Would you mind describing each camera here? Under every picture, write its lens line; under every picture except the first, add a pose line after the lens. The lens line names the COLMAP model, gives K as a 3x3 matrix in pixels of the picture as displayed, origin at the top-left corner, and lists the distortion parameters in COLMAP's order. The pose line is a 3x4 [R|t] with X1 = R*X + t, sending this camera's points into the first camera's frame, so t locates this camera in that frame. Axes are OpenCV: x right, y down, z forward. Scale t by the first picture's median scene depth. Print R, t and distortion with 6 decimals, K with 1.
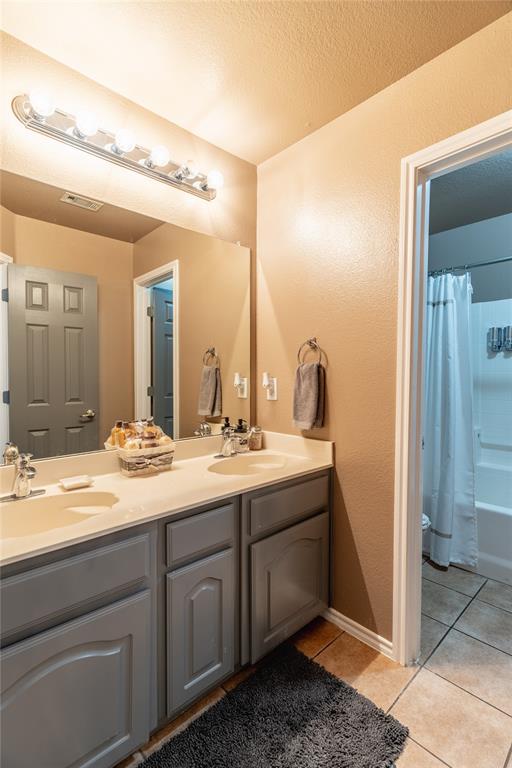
lens RADIAL K [[365.6, 0, 255.4], [0, 365.6, 383.1], [0, 0, 1]] dist [0.001621, 0.000258]
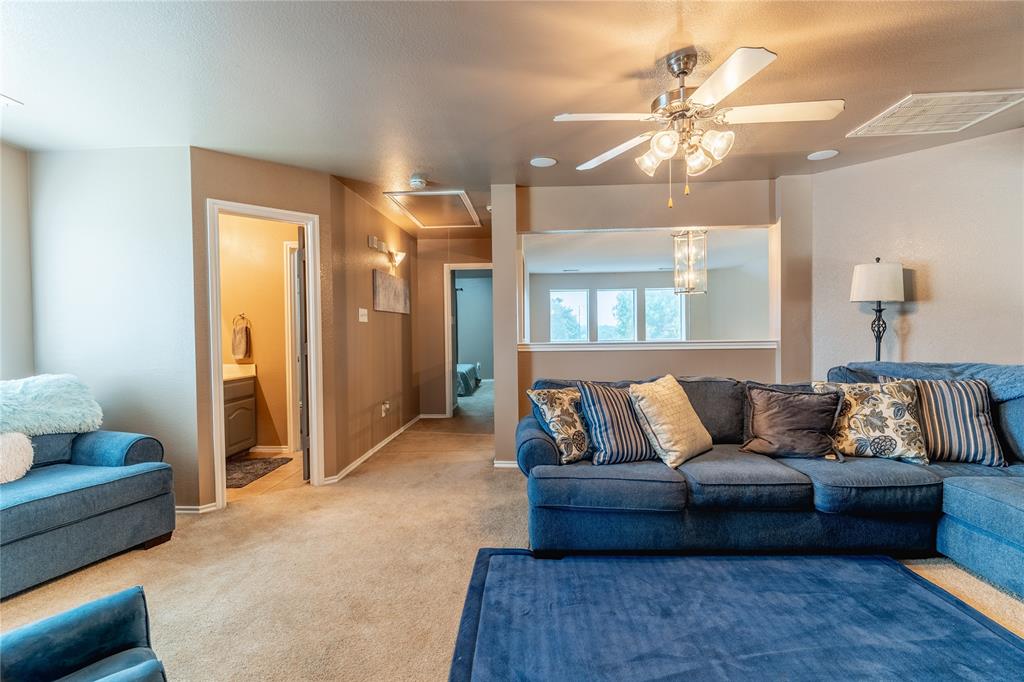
lens RADIAL K [[487.5, 0, 513.1], [0, 487.5, 339.3], [0, 0, 1]] dist [0.001621, 0.000258]
pose [[0.717211, -0.025035, 0.696407, -0.650361], [0.034986, 0.999388, -0.000105, 0.071343], [-0.695978, 0.024440, 0.717647, -1.966248]]
